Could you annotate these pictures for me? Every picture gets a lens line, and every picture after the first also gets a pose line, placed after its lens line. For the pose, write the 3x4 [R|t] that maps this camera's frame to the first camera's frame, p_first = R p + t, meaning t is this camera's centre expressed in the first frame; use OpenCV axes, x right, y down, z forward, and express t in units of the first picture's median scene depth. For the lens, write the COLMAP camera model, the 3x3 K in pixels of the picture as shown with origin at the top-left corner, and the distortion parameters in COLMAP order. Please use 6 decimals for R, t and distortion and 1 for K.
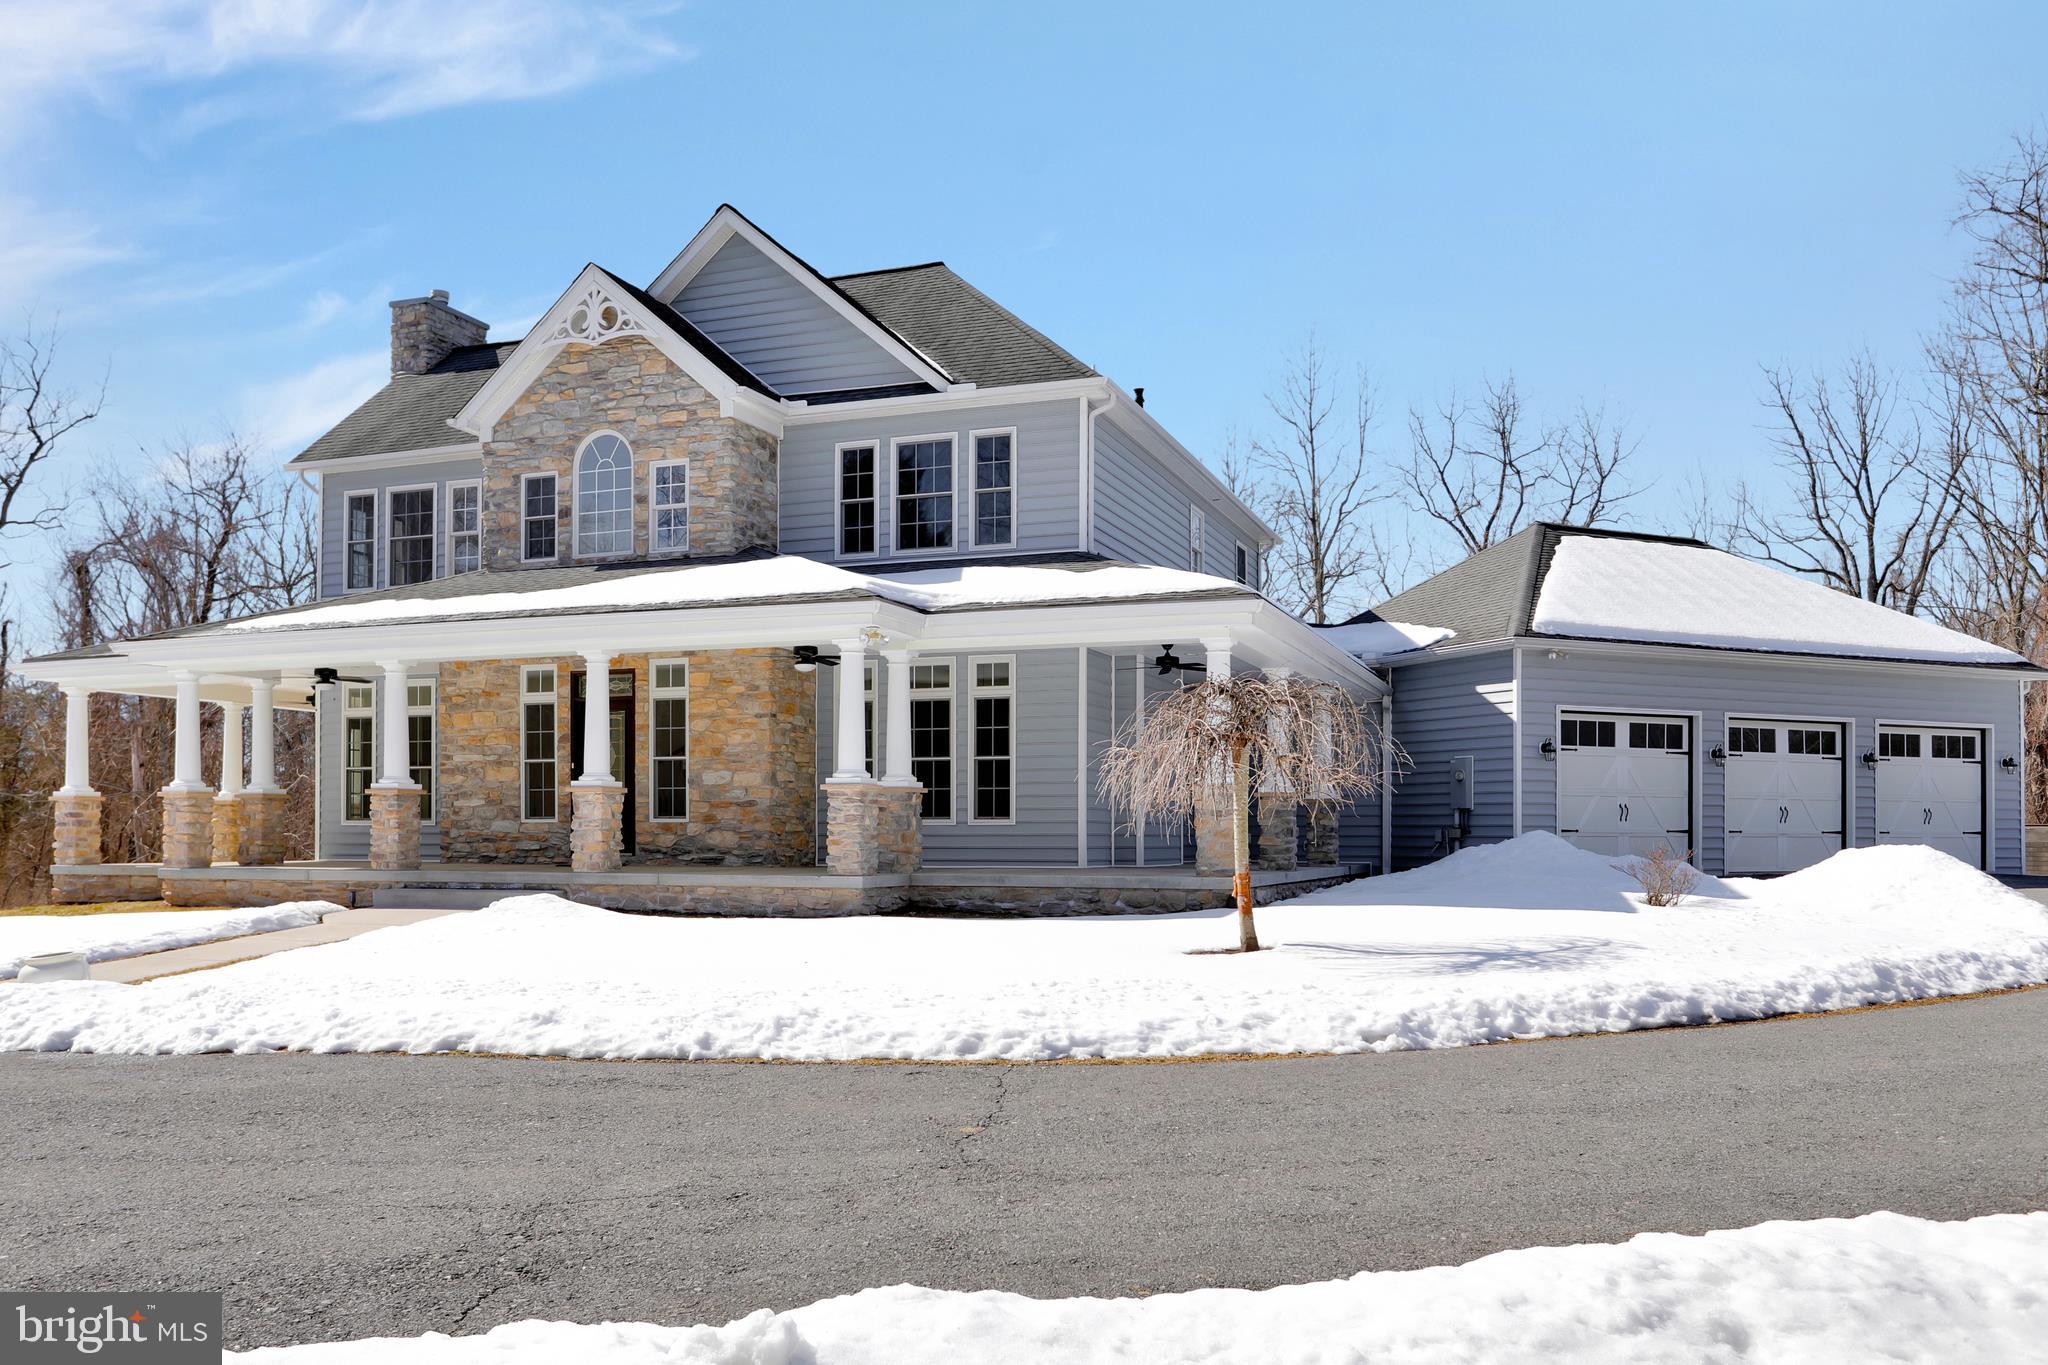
lens RADIAL K [[1650.5, 0, 995.5], [0, 1650.5, 805.8], [0, 0, 1]] dist [-0.015696, -0.002843]
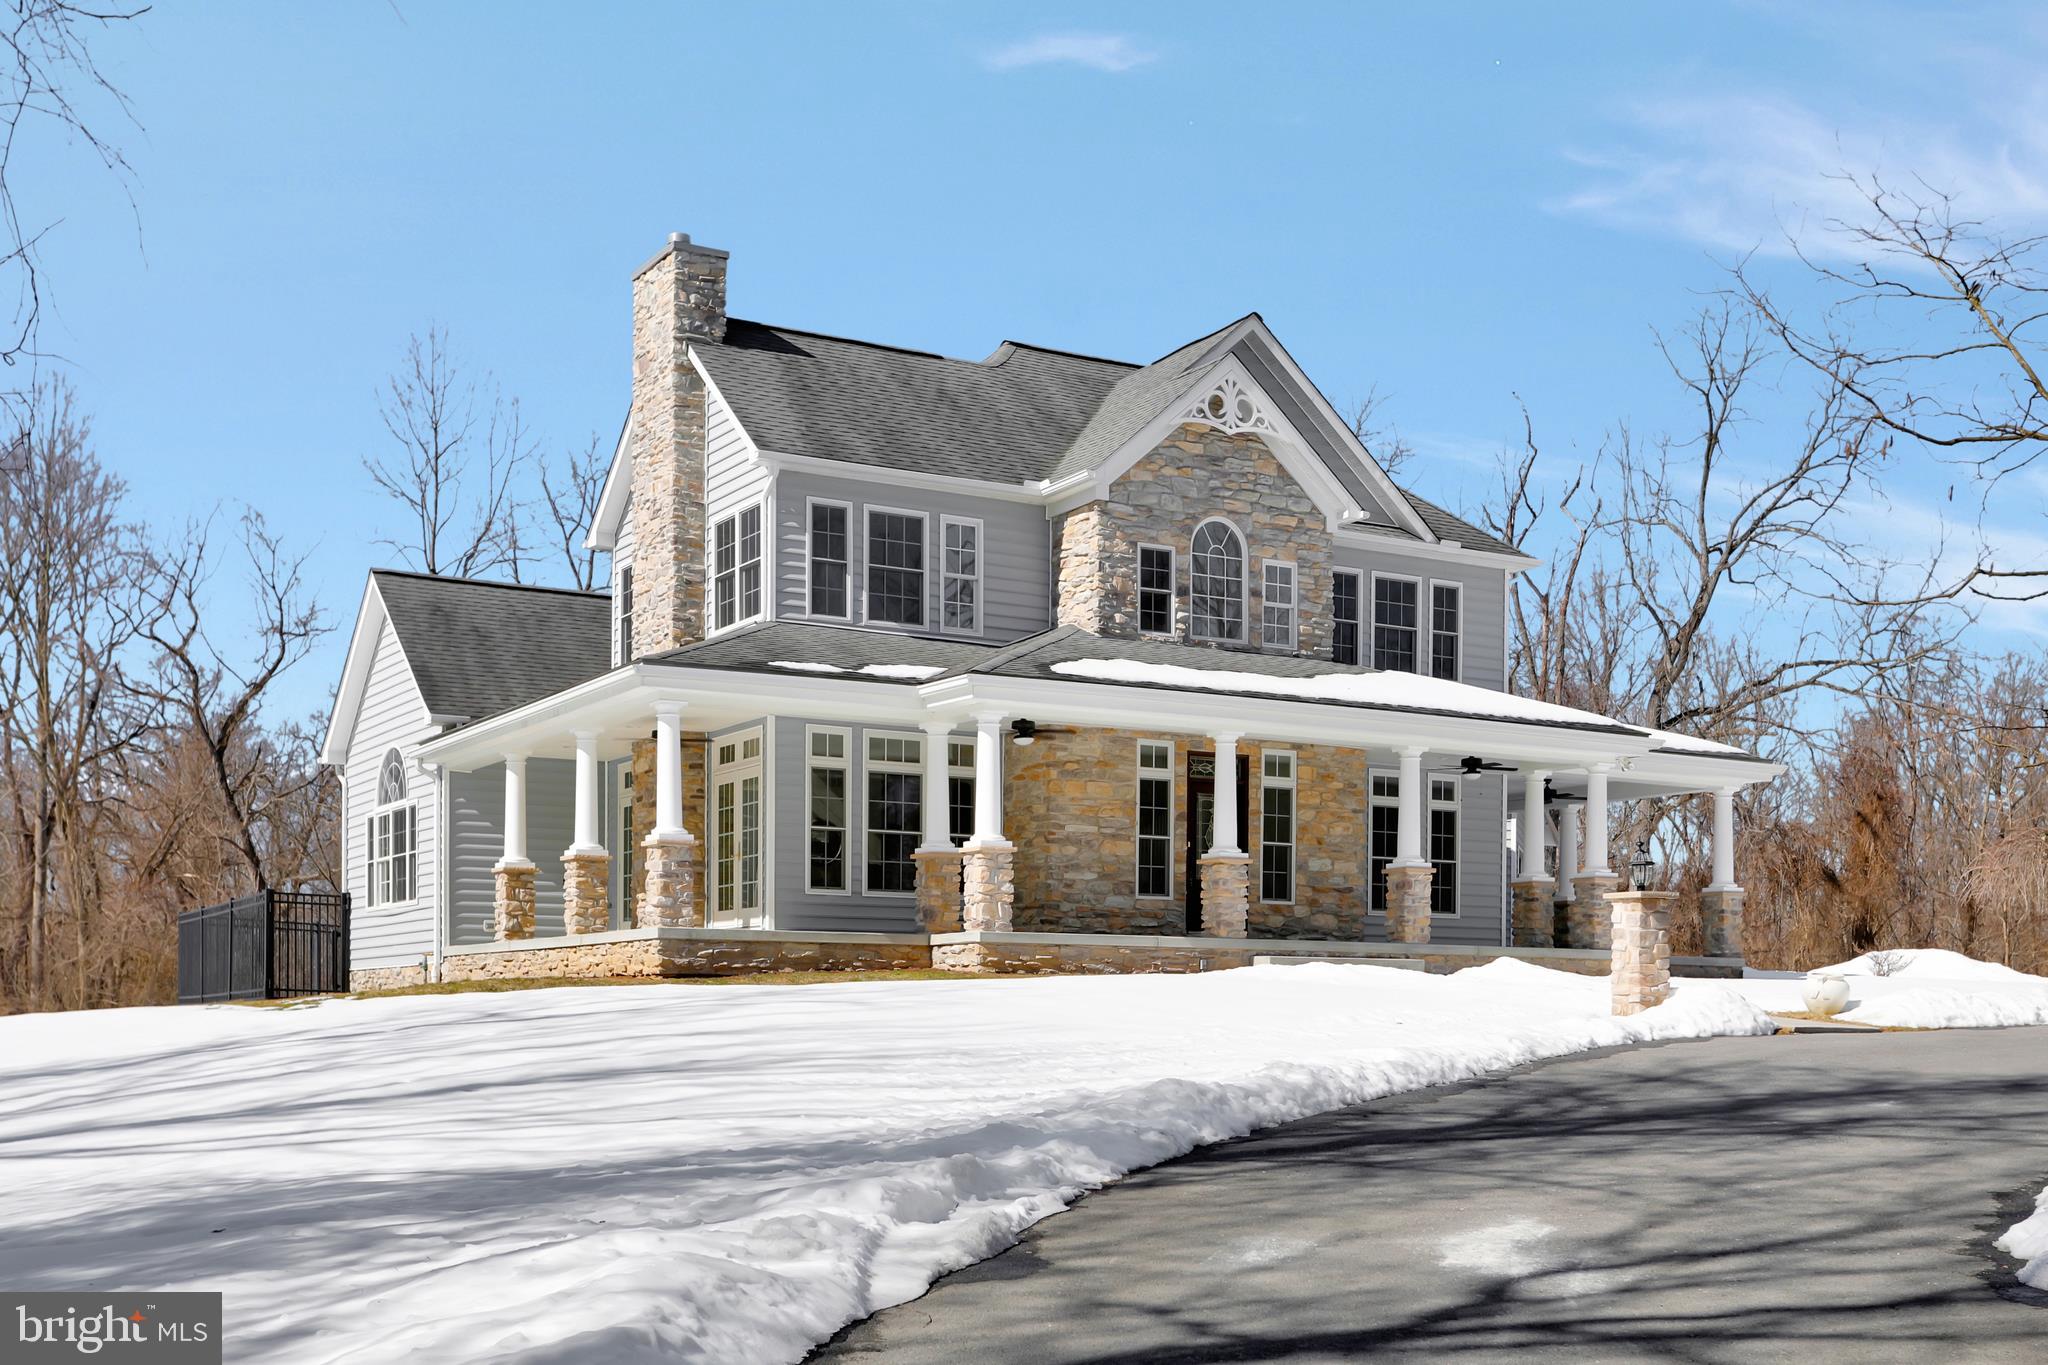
lens RADIAL K [[2313.5, 0, 1034.4], [0, 2313.5, 1089.1], [0, 0, 1]] dist [0.002477, -0.023485]
pose [[0.617421, -0.020491, 0.786366, -1.441682], [-0.019926, 0.998932, 0.041675, 0.068798], [-0.786381, -0.041400, 0.616353, 0.191015]]
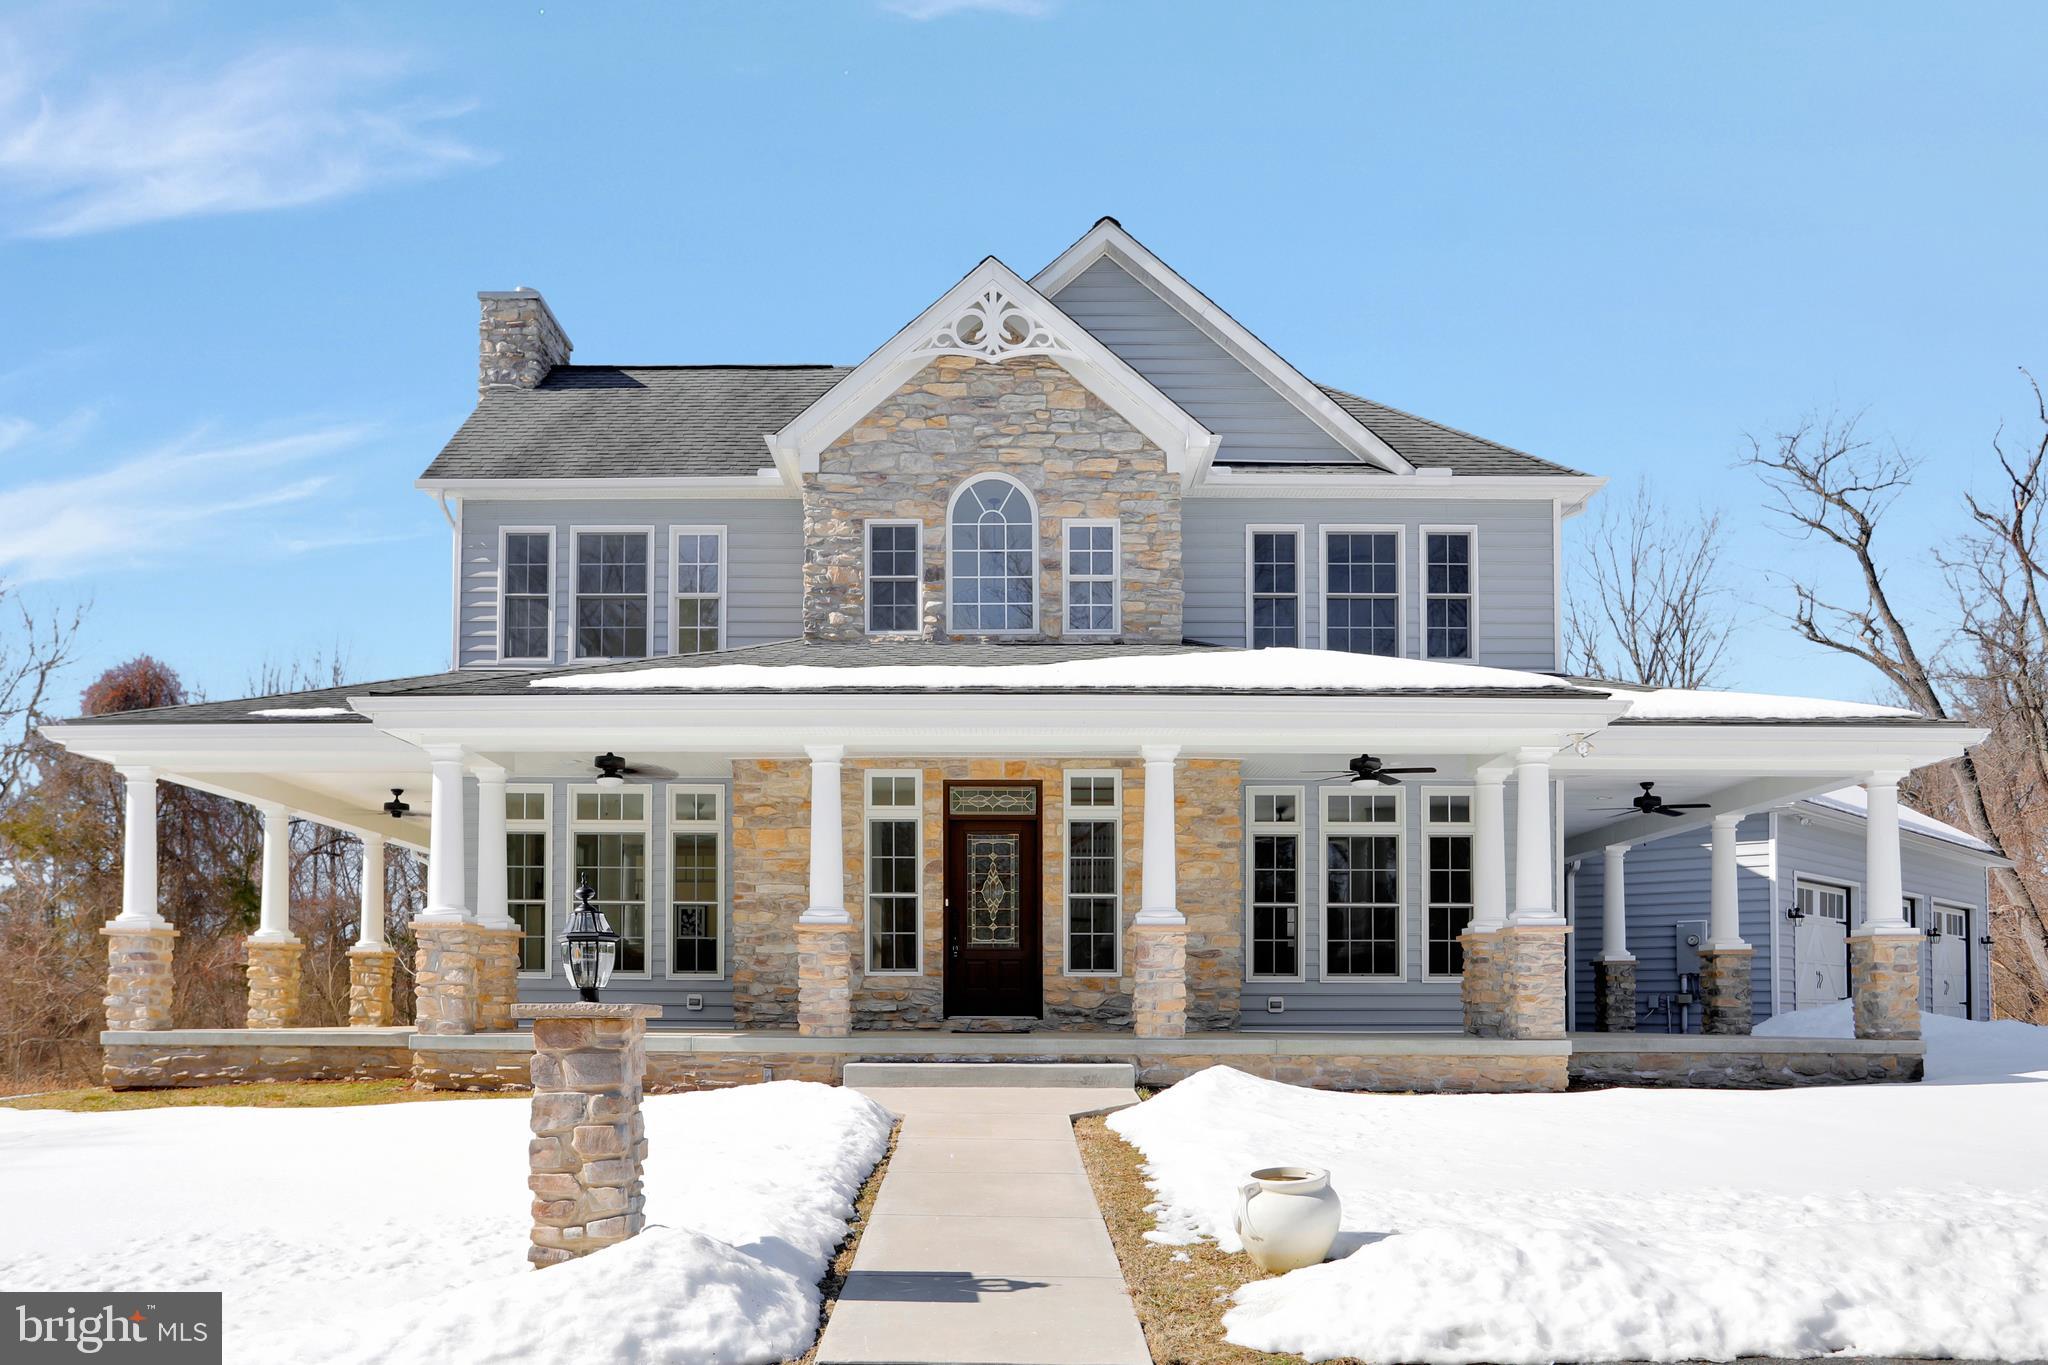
lens RADIAL K [[1576.7, 0, 982.7], [0, 1576.7, 985.0], [0, 0, 1]] dist [-0.026046, -0.001405]
pose [[0.936143, 0.009005, 0.351505, -0.500501], [-0.008980, 0.999958, -0.001702, 0.015533], [-0.351506, -0.001563, 0.936184, 0.304694]]
